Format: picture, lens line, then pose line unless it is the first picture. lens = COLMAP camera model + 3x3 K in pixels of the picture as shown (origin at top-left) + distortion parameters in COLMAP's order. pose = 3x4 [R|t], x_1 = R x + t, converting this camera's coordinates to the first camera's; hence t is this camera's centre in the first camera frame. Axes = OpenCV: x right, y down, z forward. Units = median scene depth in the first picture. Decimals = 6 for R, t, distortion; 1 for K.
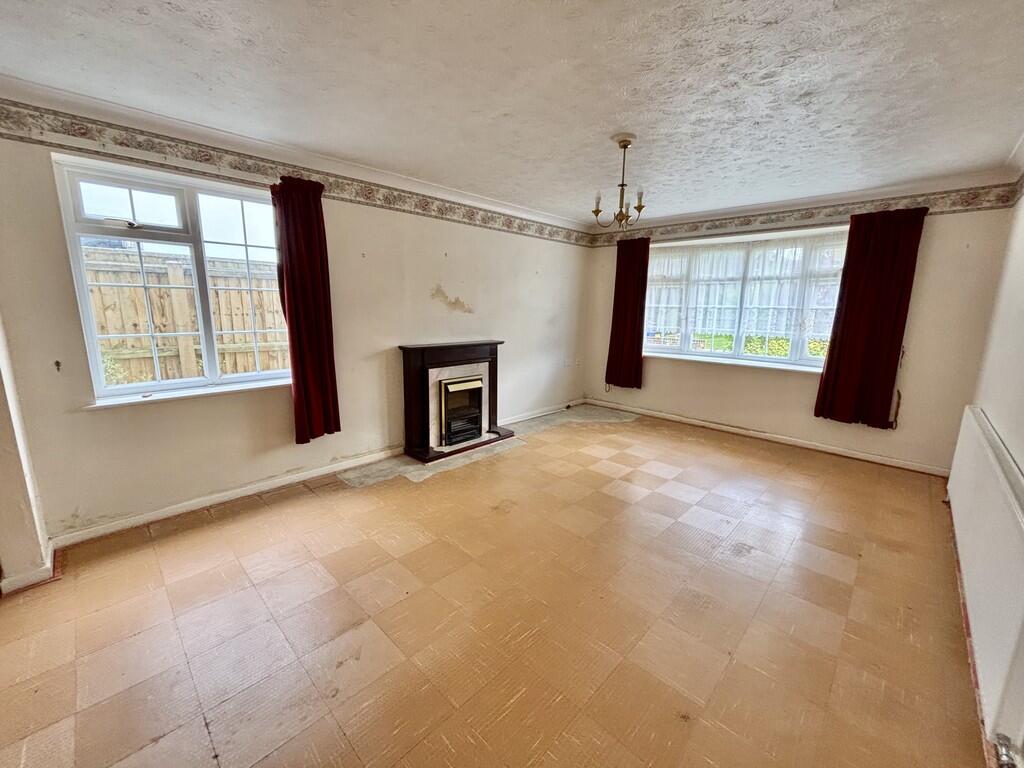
lens RADIAL K [[413.2, 0, 512.0], [0, 413.2, 384.0], [0, 0, 1]] dist [0.000065, -0.000328]
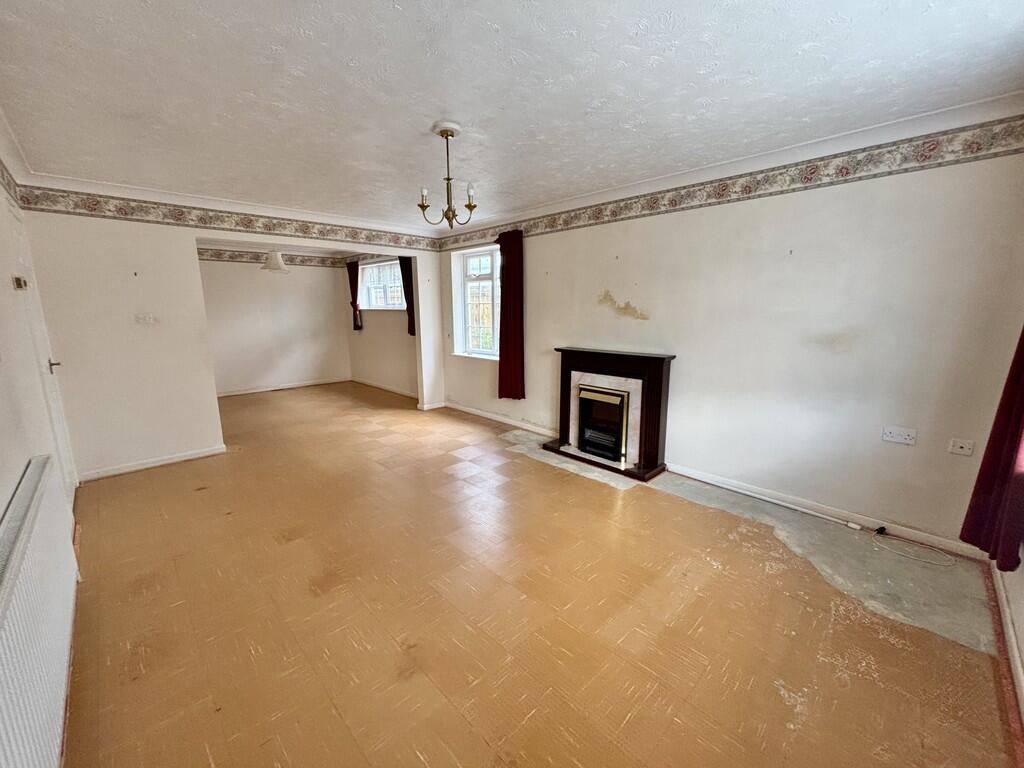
lens RADIAL K [[405.1, 0, 512.0], [0, 405.1, 384.0], [0, 0, 1]] dist [0.006438, -0.000417]
pose [[-0.023101, 0.167166, -0.985658, 0.827378], [-0.192537, 0.966720, 0.168467, -0.146121], [0.981018, 0.193668, 0.009853, 0.826955]]
